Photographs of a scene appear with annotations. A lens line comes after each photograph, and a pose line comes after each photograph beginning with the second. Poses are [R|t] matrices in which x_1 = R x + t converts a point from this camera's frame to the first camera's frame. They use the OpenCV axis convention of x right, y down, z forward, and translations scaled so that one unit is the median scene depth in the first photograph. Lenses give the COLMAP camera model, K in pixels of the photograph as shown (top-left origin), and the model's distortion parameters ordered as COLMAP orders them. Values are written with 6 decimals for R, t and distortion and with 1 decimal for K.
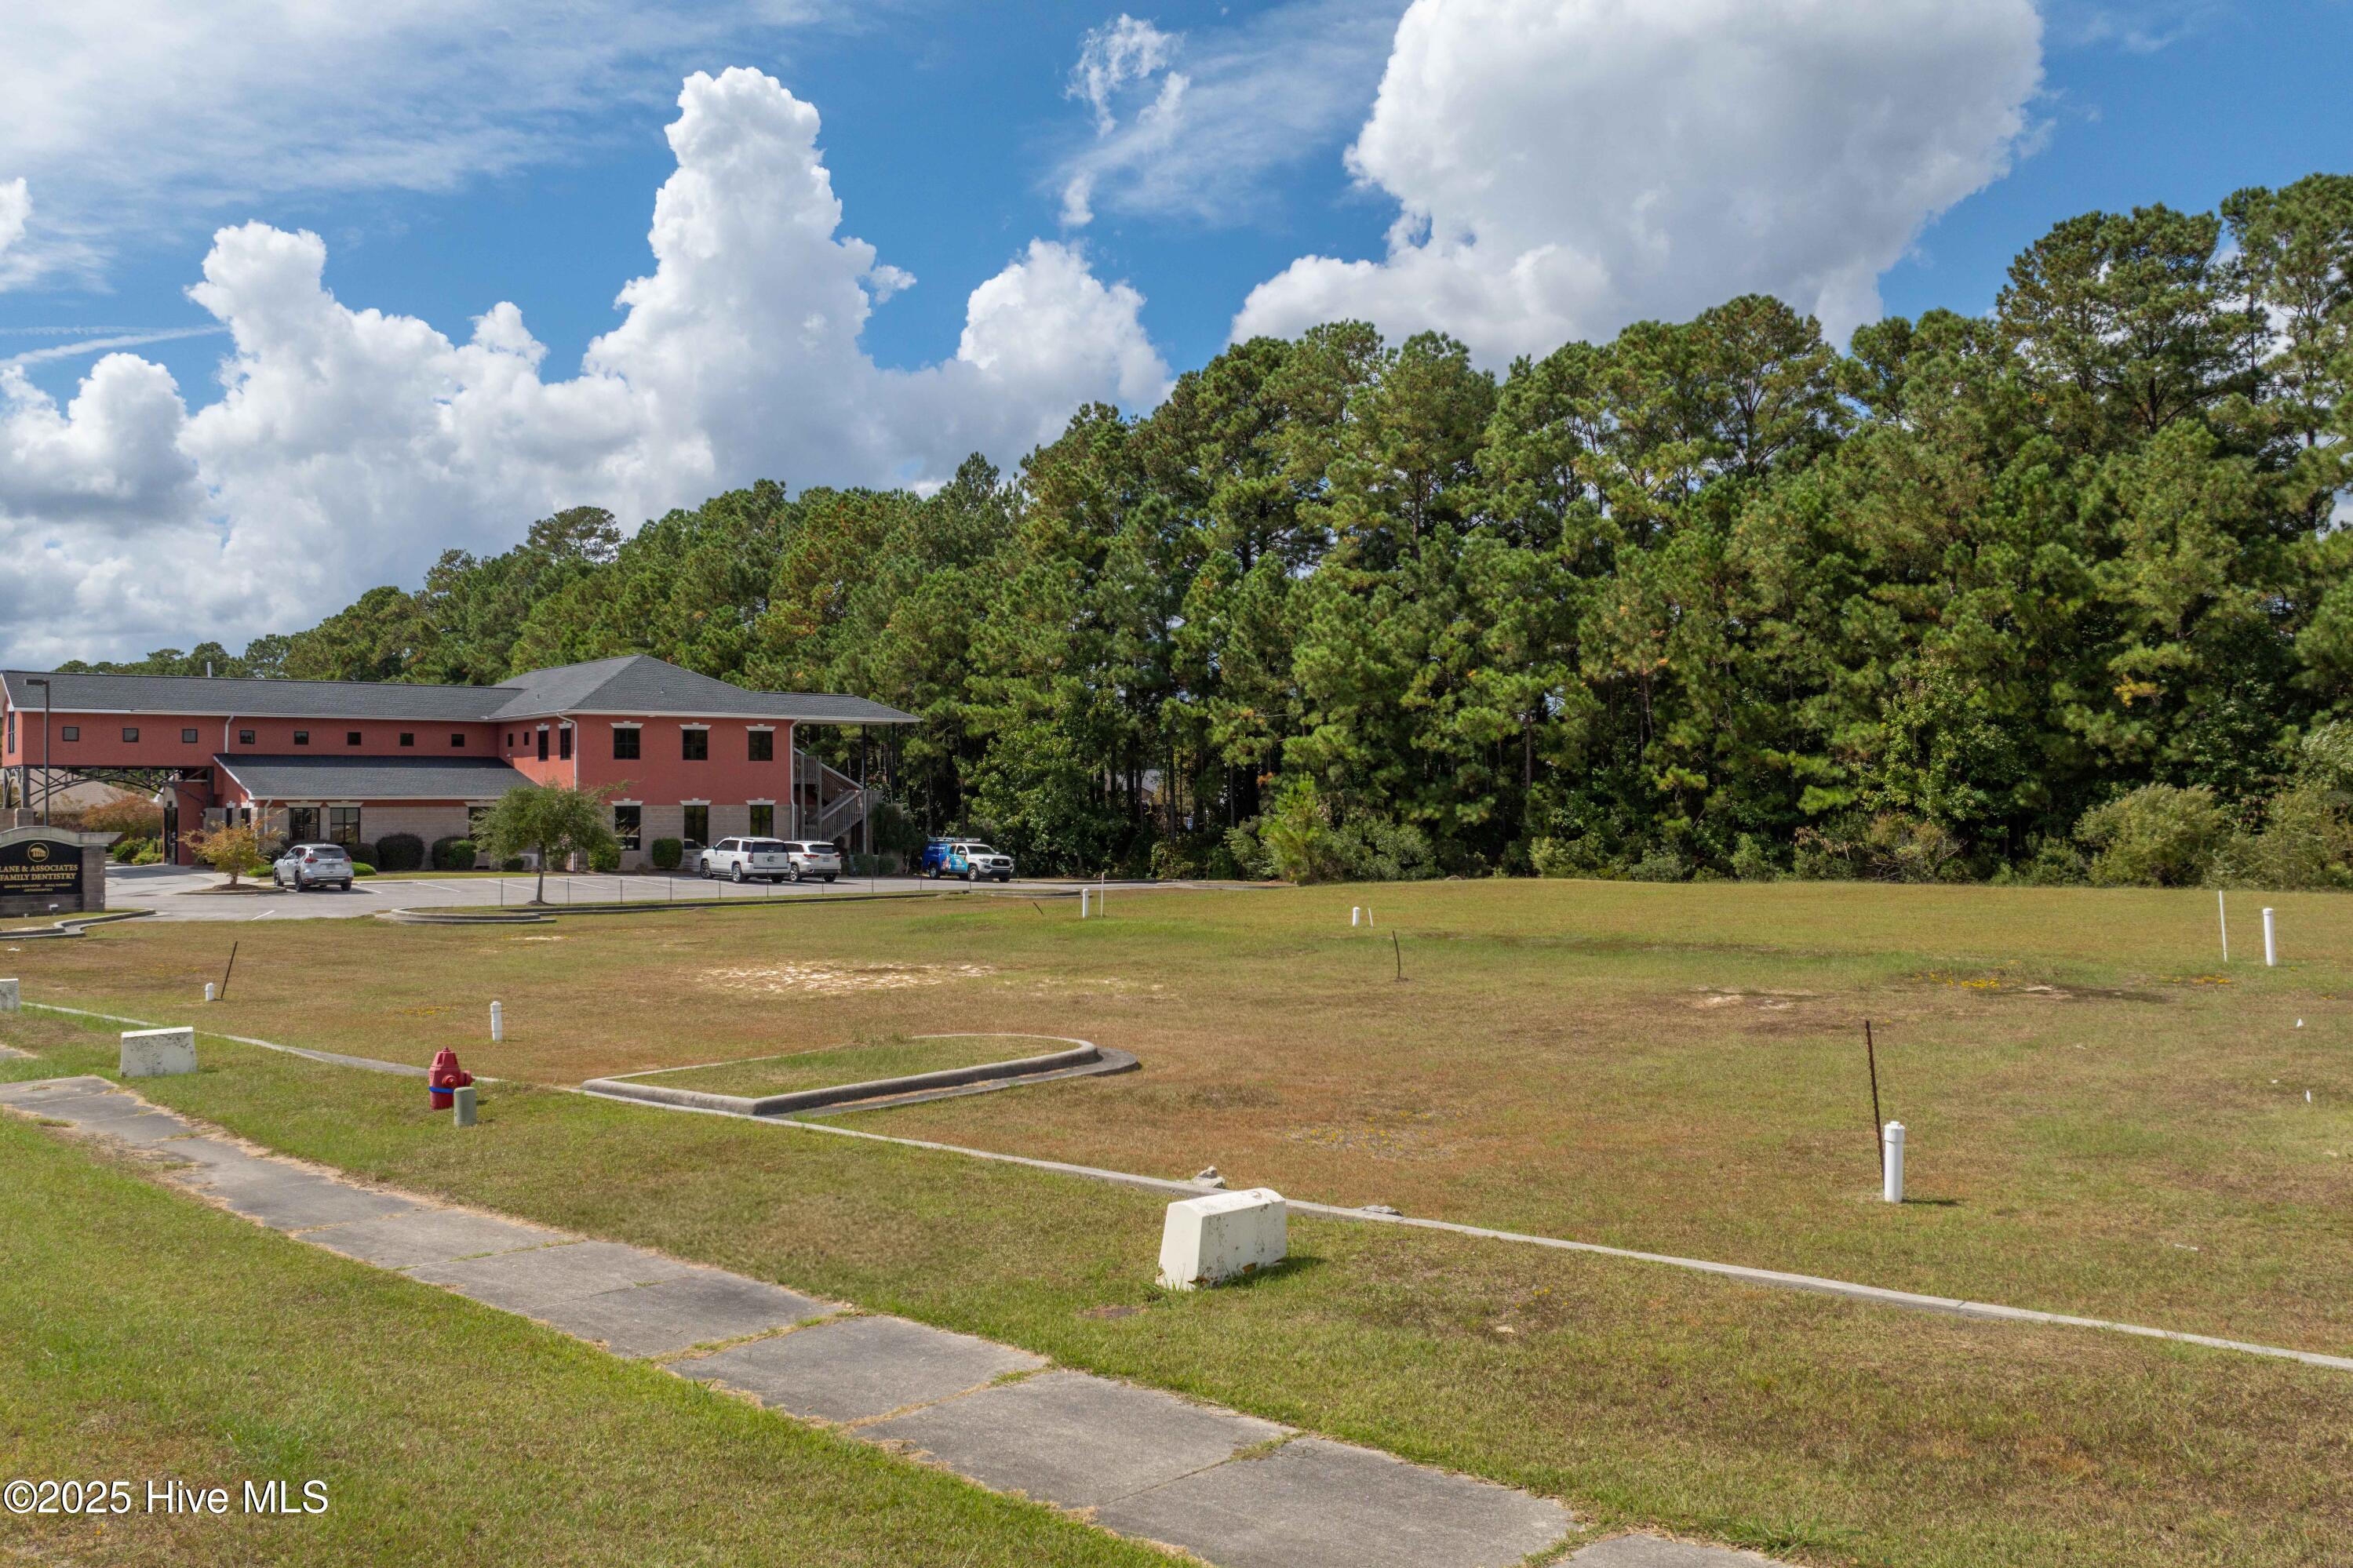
lens RADIAL K [[1961.5, 0, 1185.3], [0, 1961.5, 738.1], [0, 0, 1]] dist [-0.013653, -0.065826]
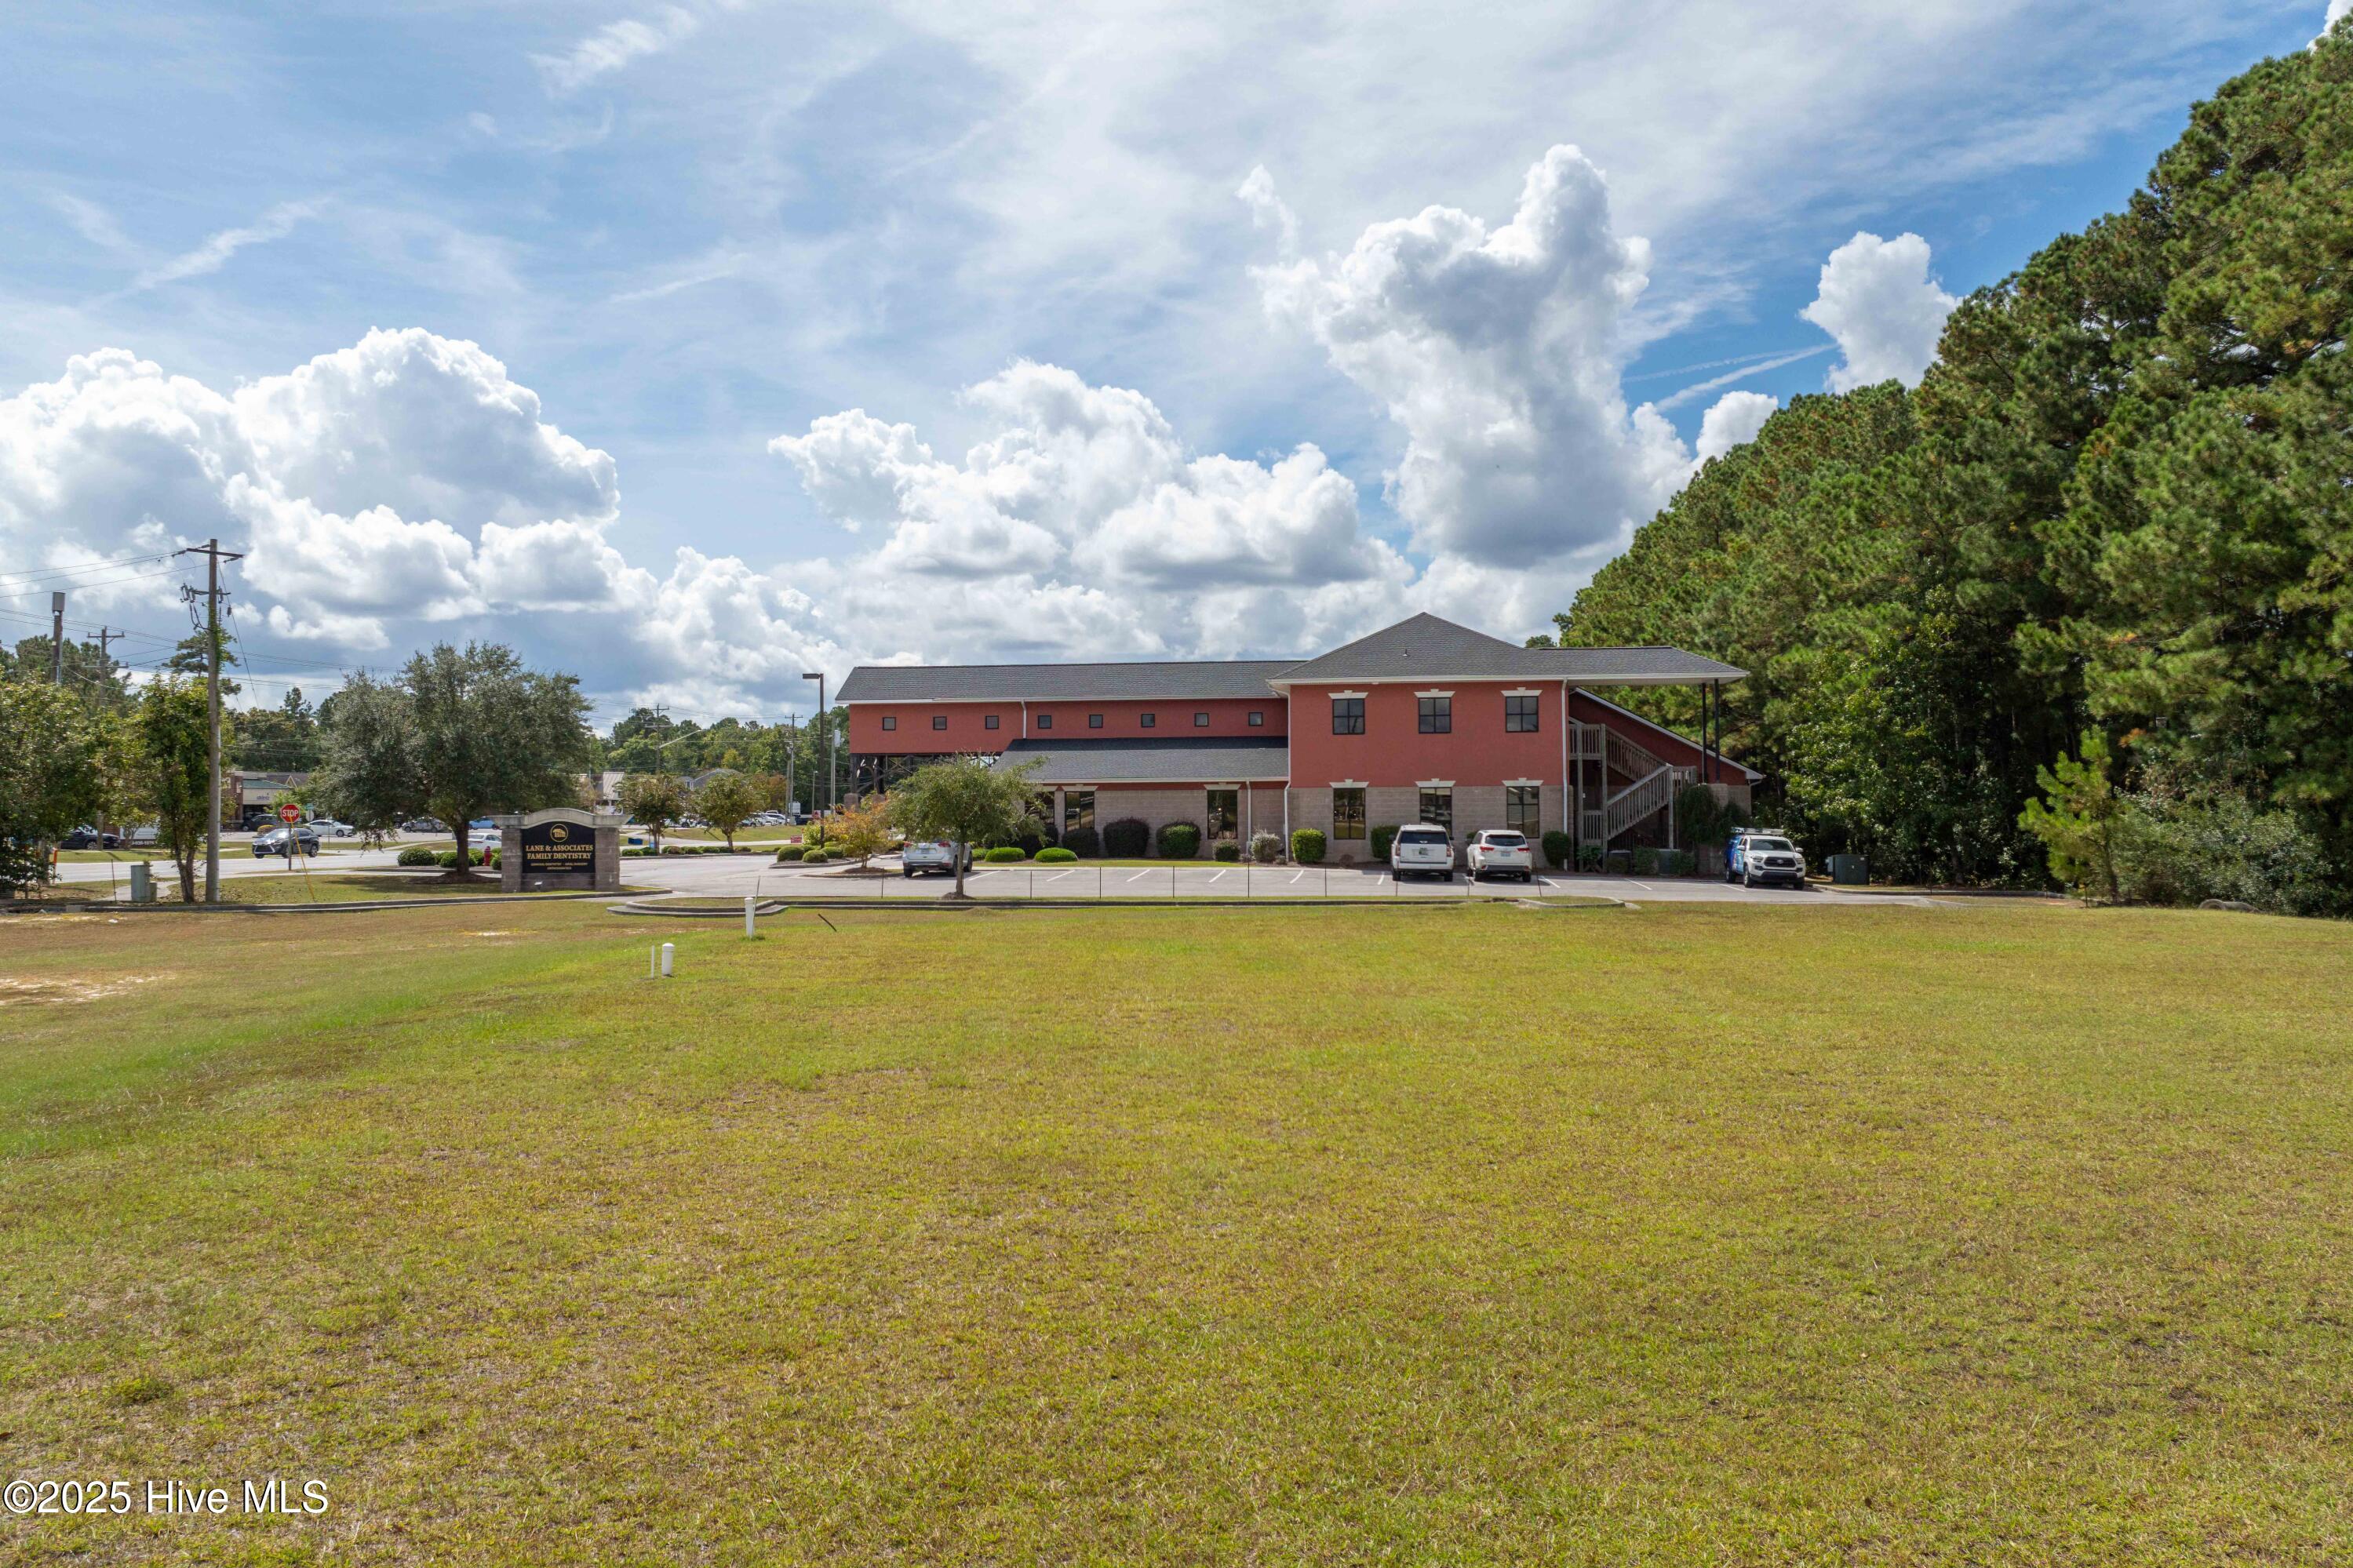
lens RADIAL K [[1961.5, 0, 1185.3], [0, 1961.5, 738.1], [0, 0, 1]] dist [-0.013653, -0.065826]
pose [[0.682262, -0.025517, -0.730663, 0.310808], [0.028653, 0.999556, -0.008152, 0.018313], [0.730546, -0.015374, 0.682690, 0.371915]]
